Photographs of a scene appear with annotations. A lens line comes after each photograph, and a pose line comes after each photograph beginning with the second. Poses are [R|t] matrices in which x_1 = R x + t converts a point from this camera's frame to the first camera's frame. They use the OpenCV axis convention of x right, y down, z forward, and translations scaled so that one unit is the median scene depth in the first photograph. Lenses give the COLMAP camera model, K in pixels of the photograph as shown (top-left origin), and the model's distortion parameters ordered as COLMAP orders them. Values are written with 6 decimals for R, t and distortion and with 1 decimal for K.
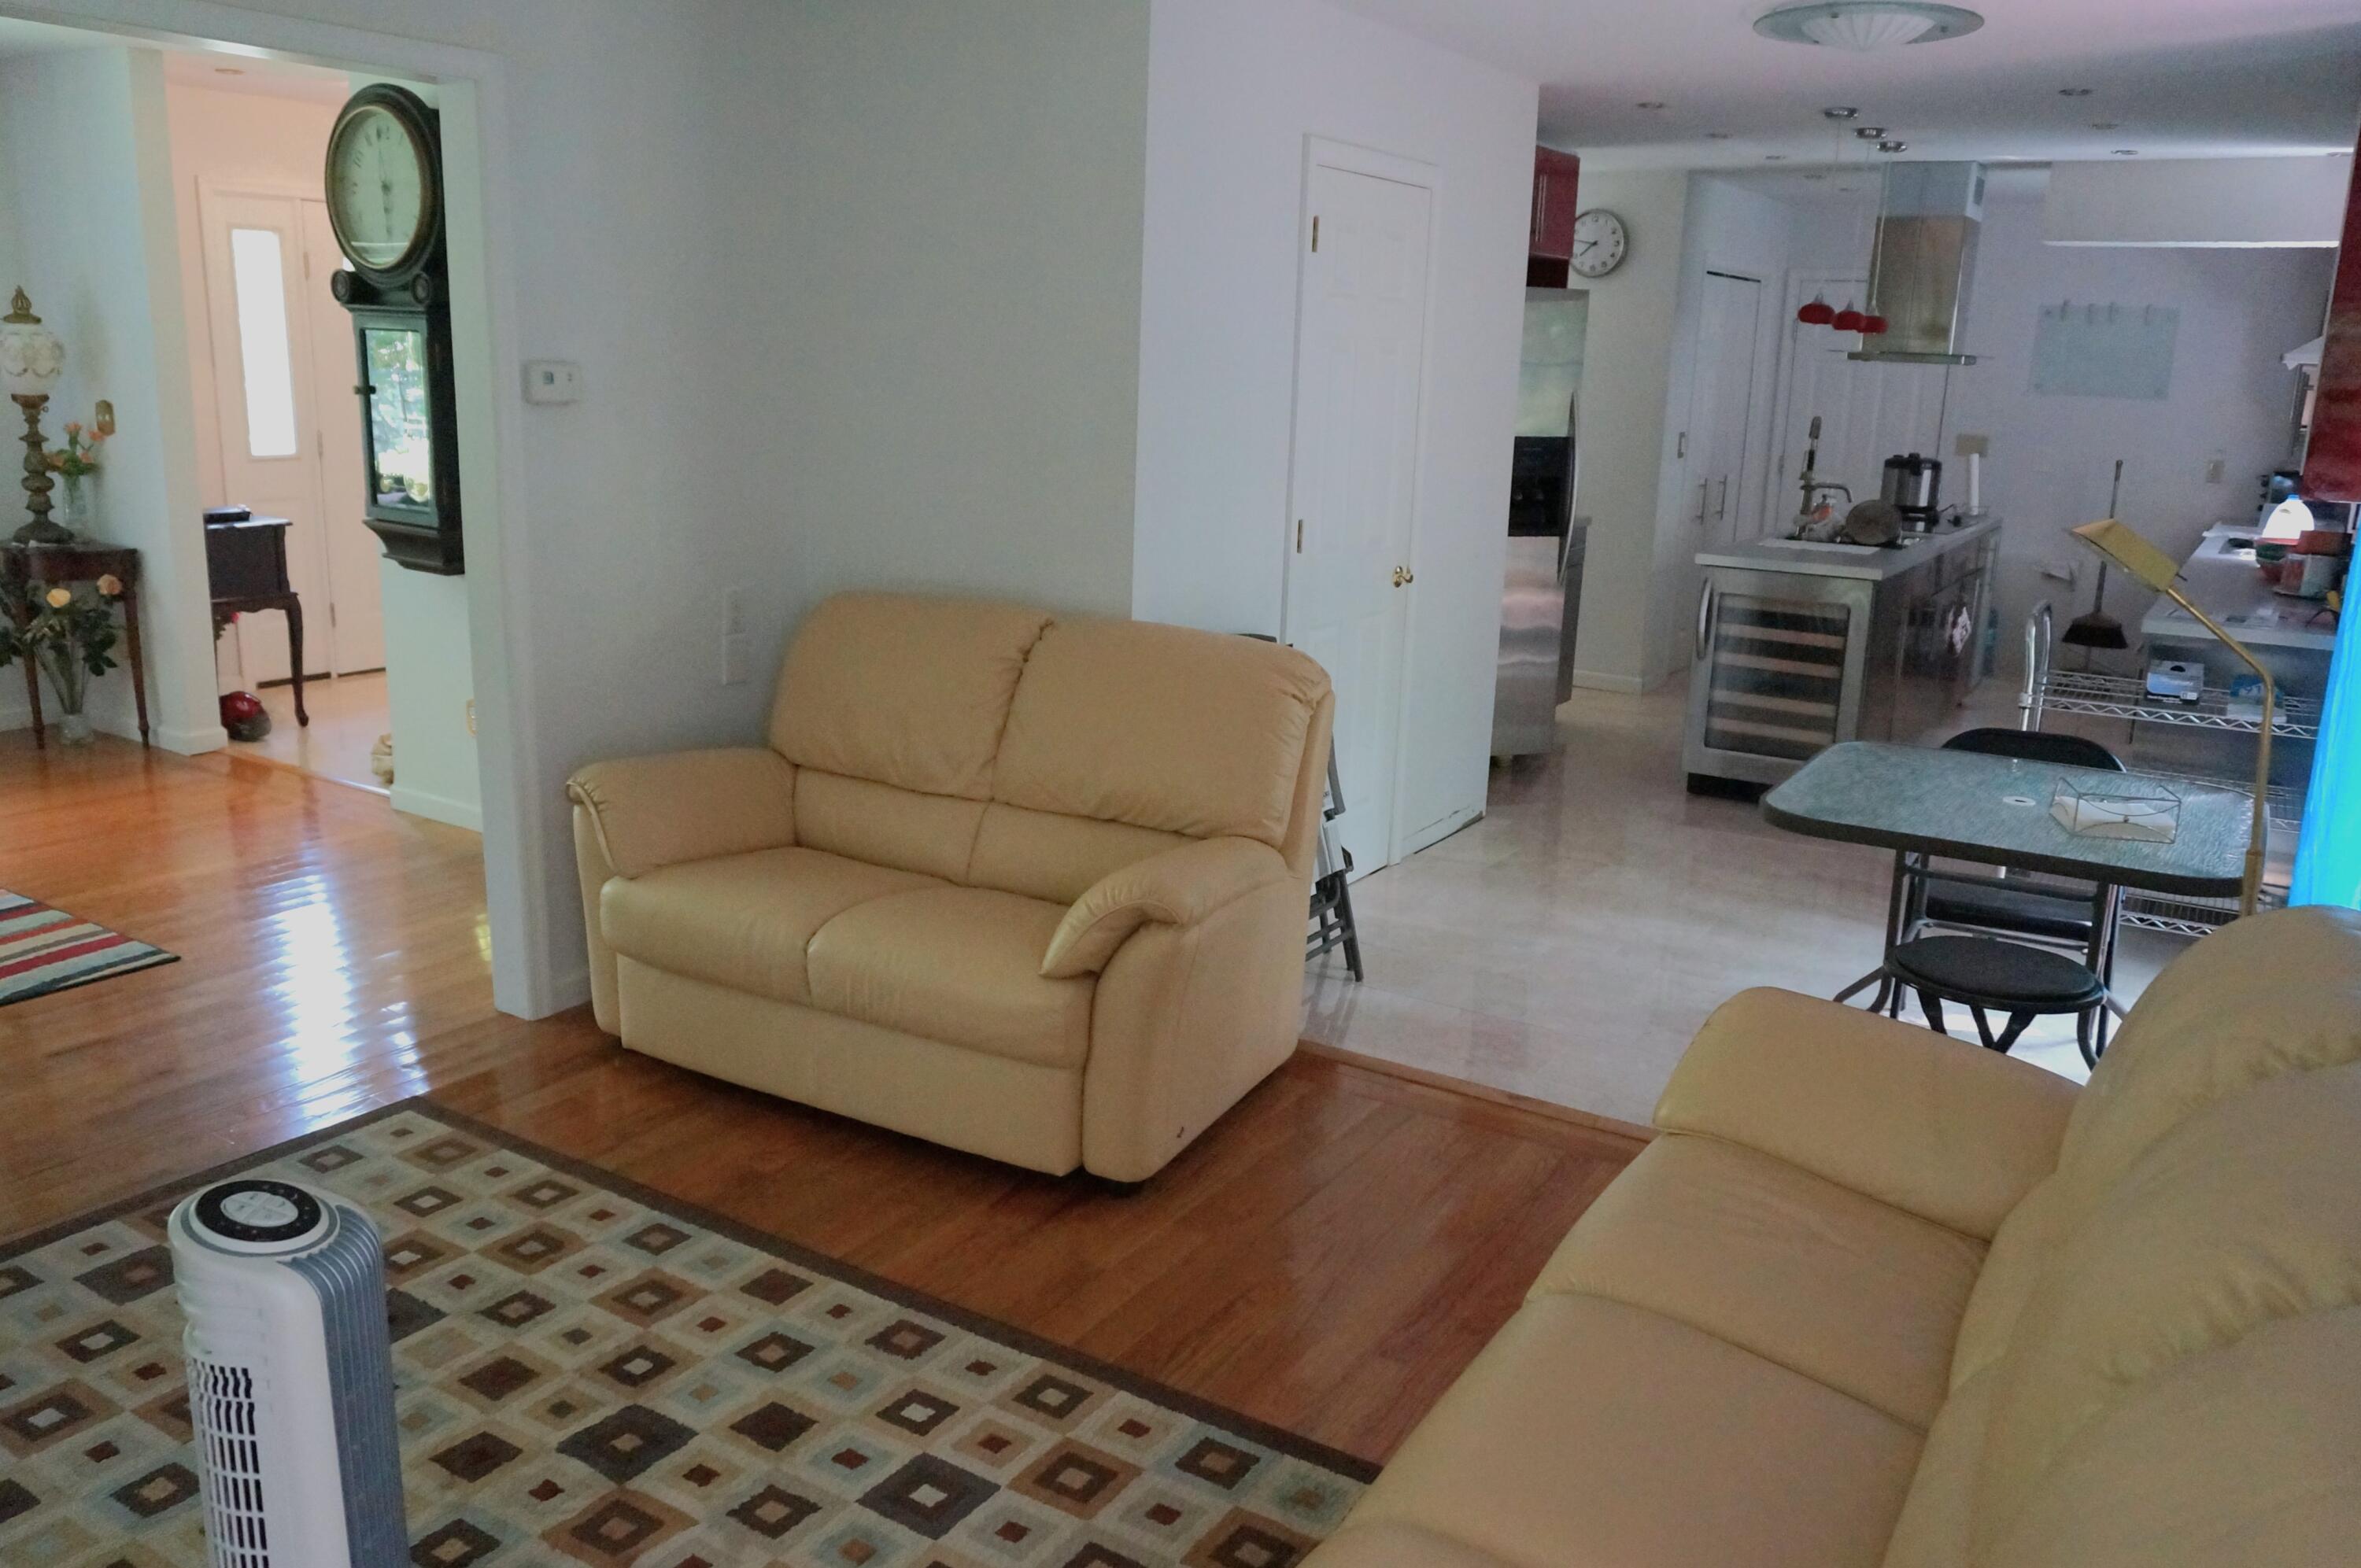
lens RADIAL K [[1796.9, 0, 1180.5], [0, 1796.9, 784.0], [0, 0, 1]] dist [-0.007275, -0.000928]
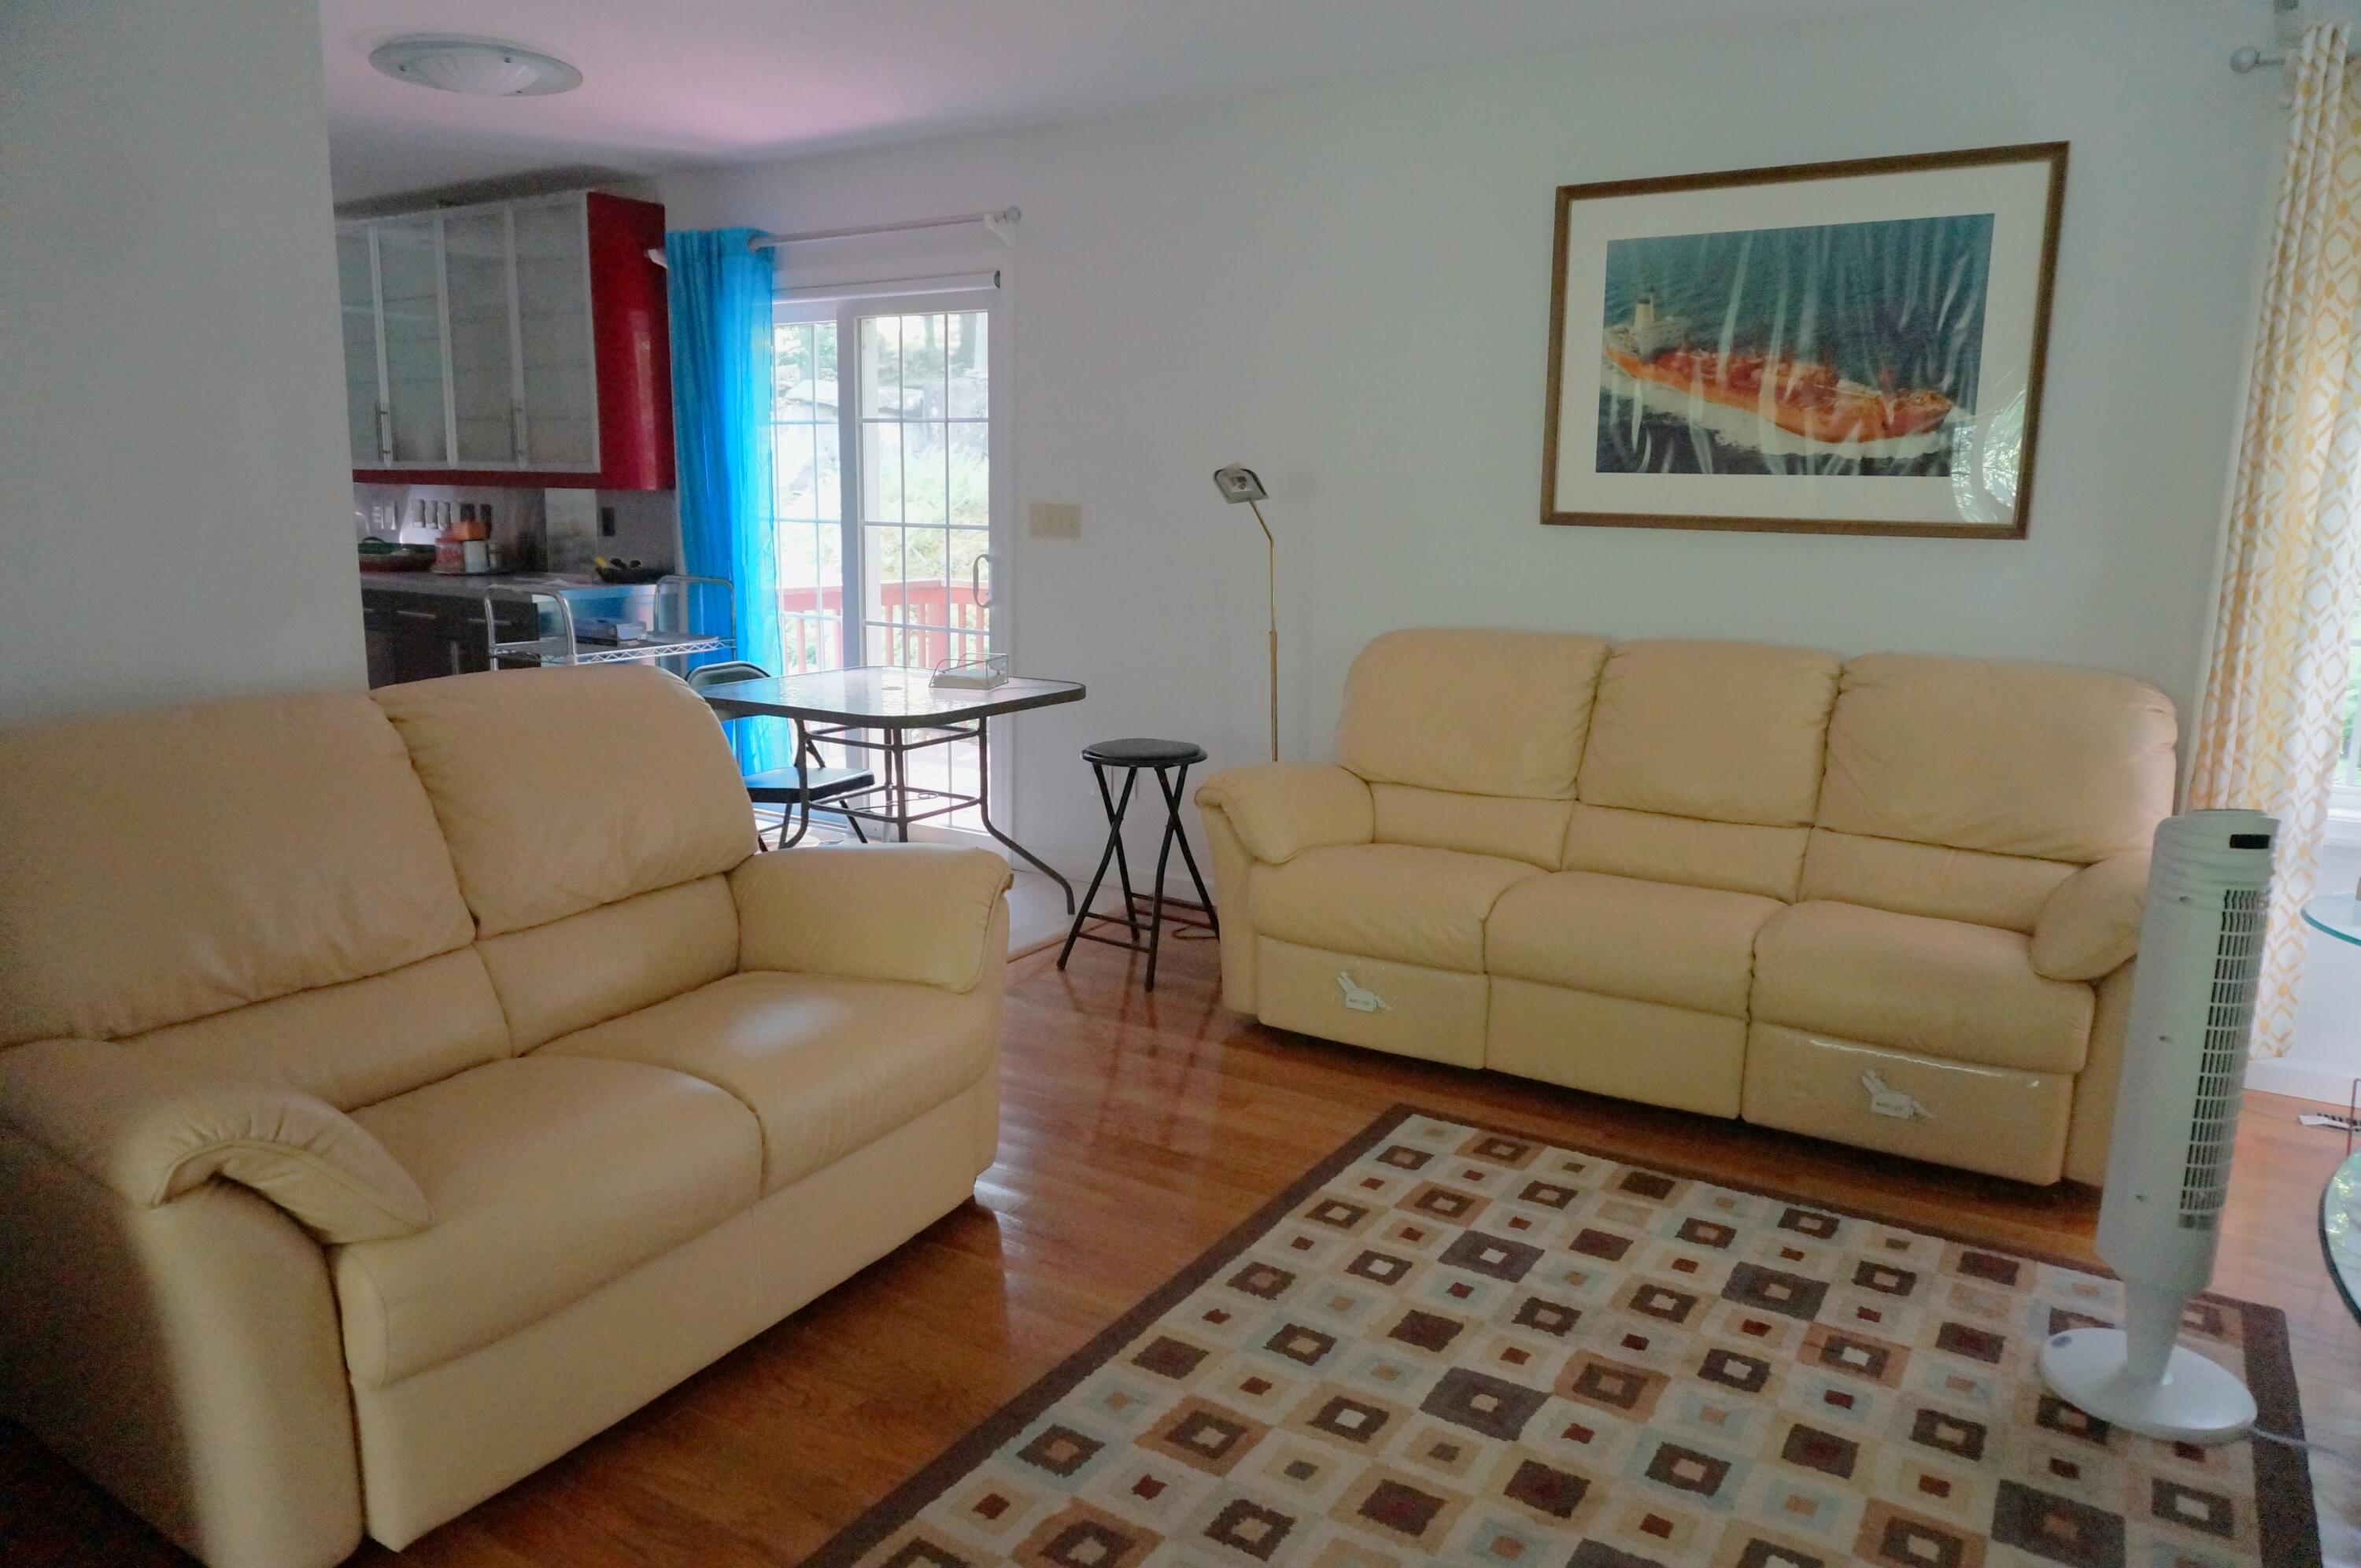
lens RADIAL K [[1584.3, 0, 1180.5], [0, 1584.3, 784.0], [0, 0, 1]] dist [-0.018797, 0.001134]
pose [[0.008428, -0.228108, 0.973599, -1.014140], [0.225850, 0.948910, 0.220368, -0.181010], [-0.974126, 0.218030, 0.059515, 0.964495]]
